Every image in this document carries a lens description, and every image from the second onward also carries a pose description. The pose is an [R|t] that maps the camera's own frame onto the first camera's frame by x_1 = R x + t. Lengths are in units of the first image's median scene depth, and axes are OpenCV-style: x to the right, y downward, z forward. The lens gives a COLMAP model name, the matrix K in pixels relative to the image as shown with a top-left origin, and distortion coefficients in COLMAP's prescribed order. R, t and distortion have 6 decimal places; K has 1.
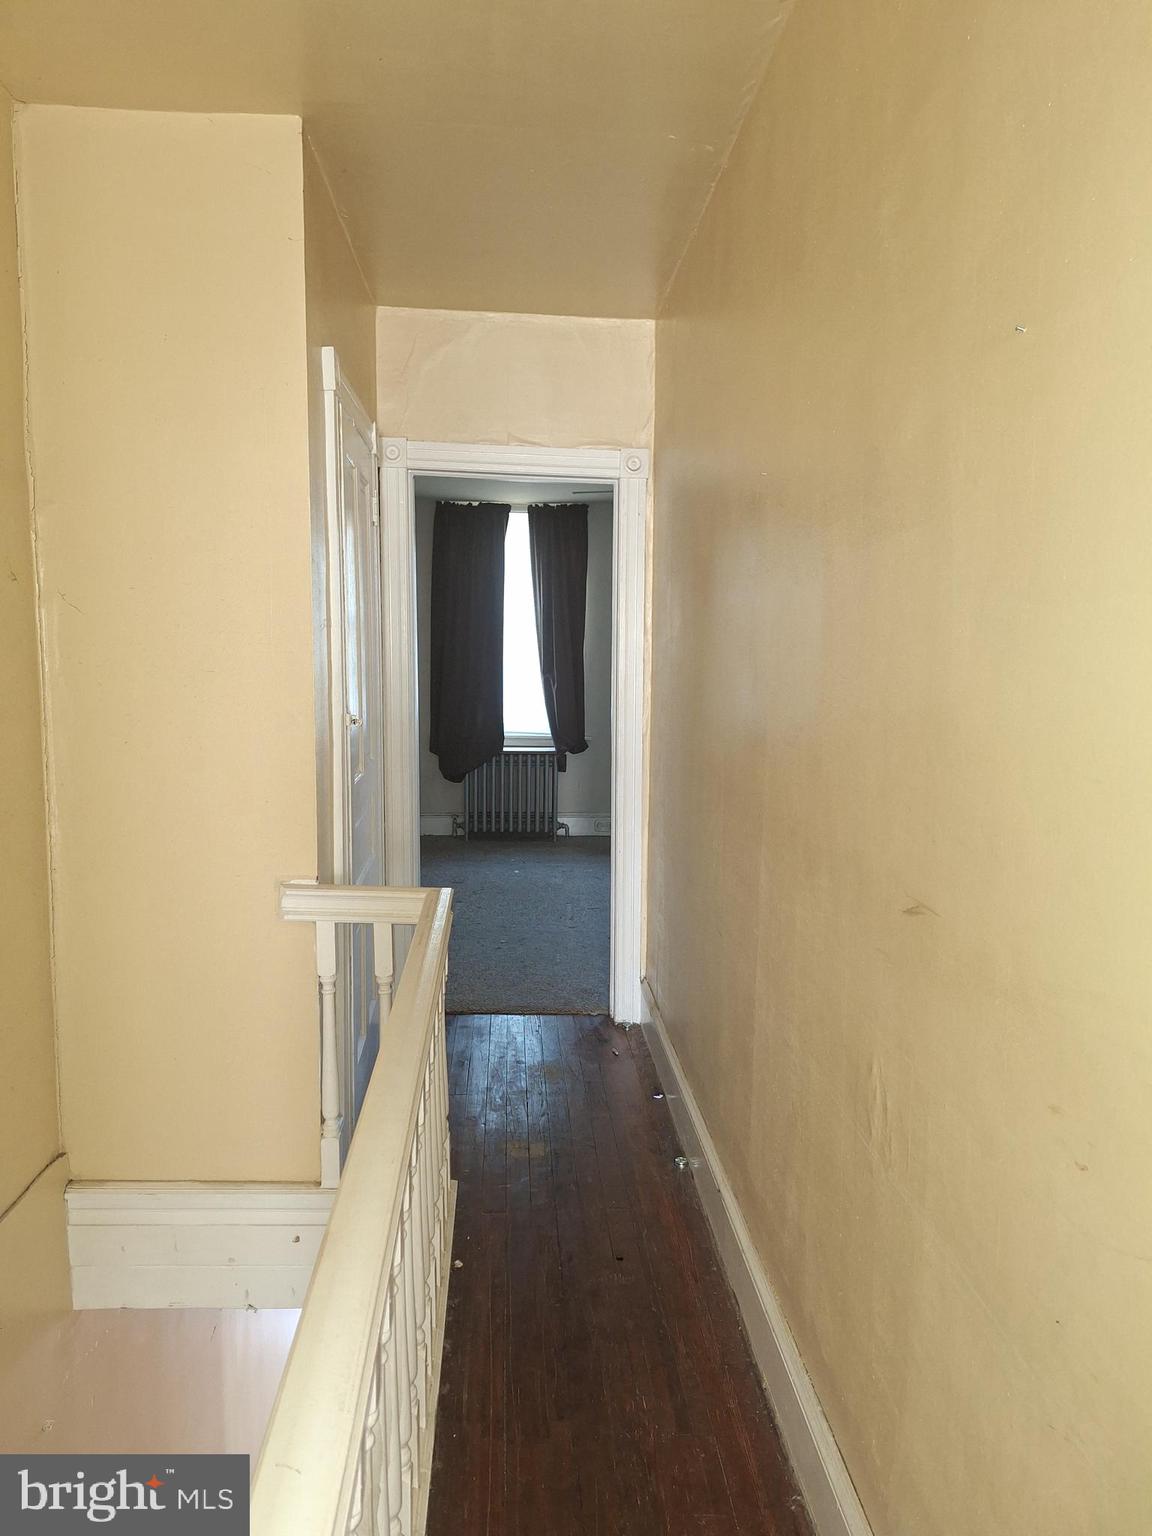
lens RADIAL K [[1068.4, 0, 553.7], [0, 1068.4, 772.4], [0, 0, 1]] dist [0.077574, -0.081950]
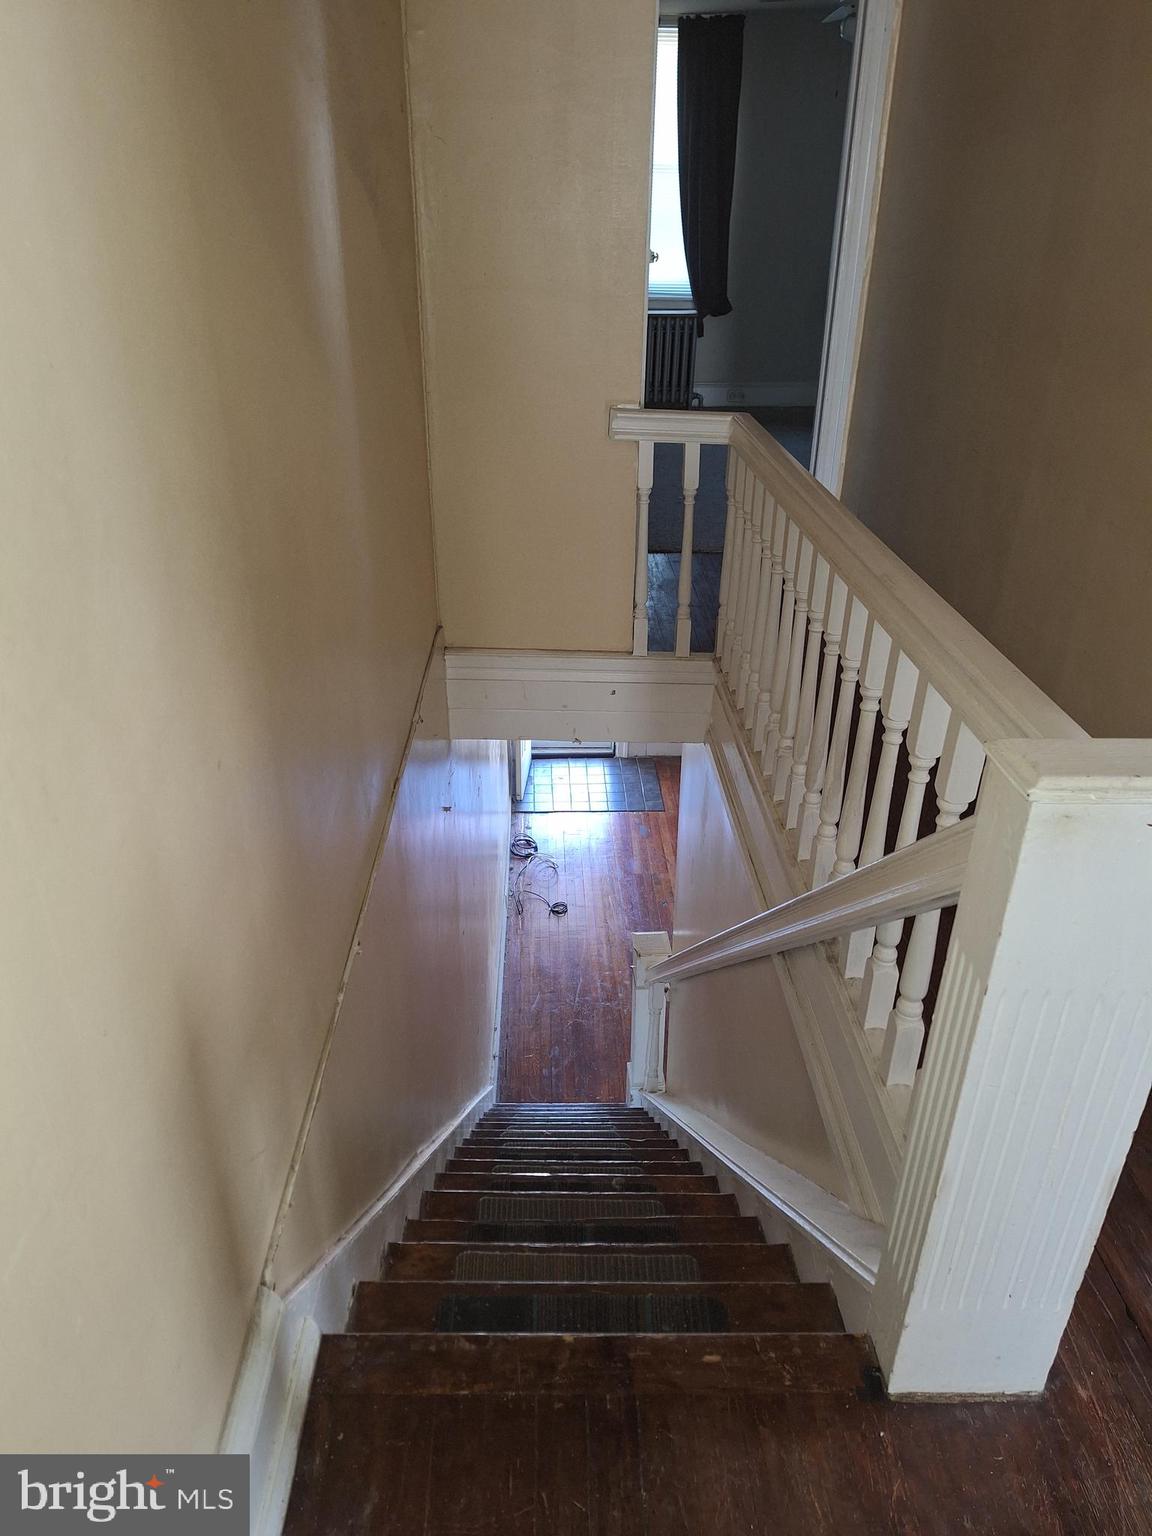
lens RADIAL K [[1068.4, 0, 553.7], [0, 1068.4, 772.4], [0, 0, 1]] dist [0.077574, -0.081950]
pose [[0.999237, 0.011414, -0.037341, -0.261699], [0.002724, 0.933609, 0.358284, 0.050982], [0.038951, -0.358113, 0.932865, -0.266464]]
